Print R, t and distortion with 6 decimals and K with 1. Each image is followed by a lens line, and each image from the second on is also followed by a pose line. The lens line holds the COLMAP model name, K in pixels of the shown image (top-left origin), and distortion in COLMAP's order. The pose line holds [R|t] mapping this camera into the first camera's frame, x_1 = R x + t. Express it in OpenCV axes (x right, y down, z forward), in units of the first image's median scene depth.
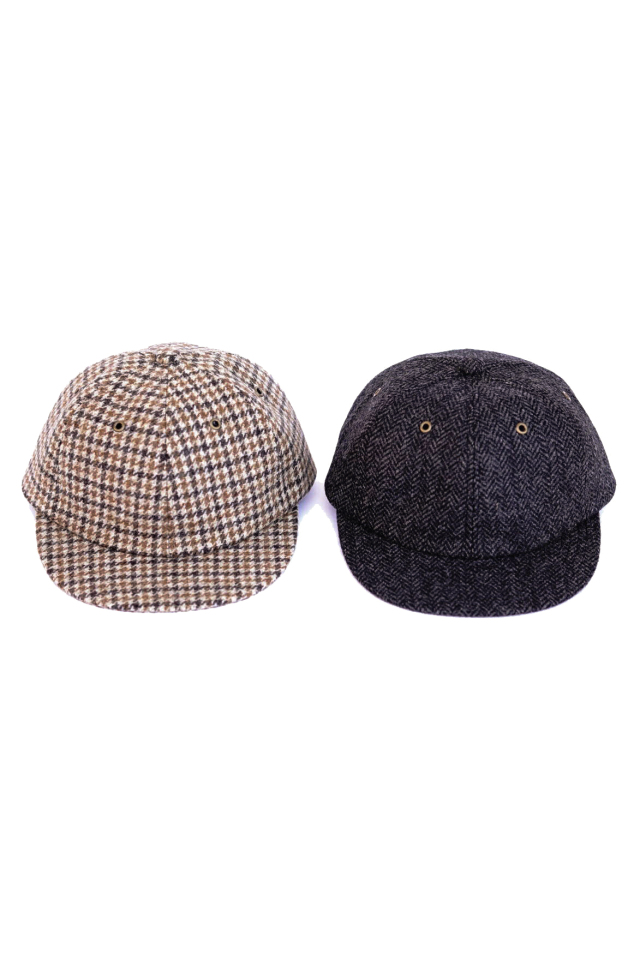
lens RADIAL K [[2260.6, 0, 330.6], [0, 2260.6, 446.8], [0, 0, 1]] dist [1.069861, 0.000000]
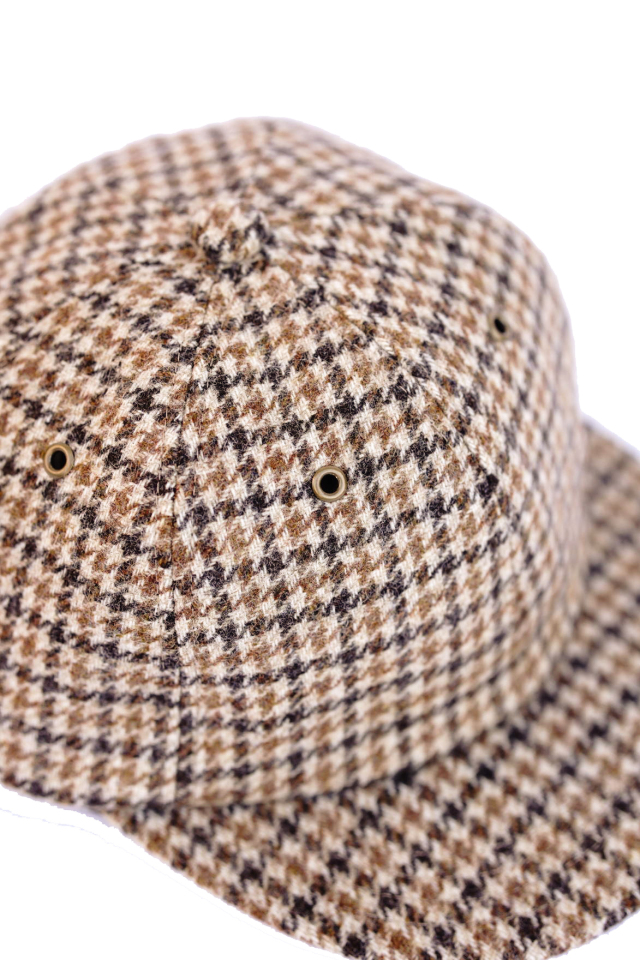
lens RADIAL K [[2260.6, 0, 318.1], [0, 2260.6, 472.5], [0, 0, 1]] dist [1.069861, 0.000000]
pose [[0.668769, -0.559909, 0.489132, -0.256029], [0.399295, 0.825463, 0.398967, -0.144419], [-0.627145, -0.071509, 0.775613, 0.737675]]
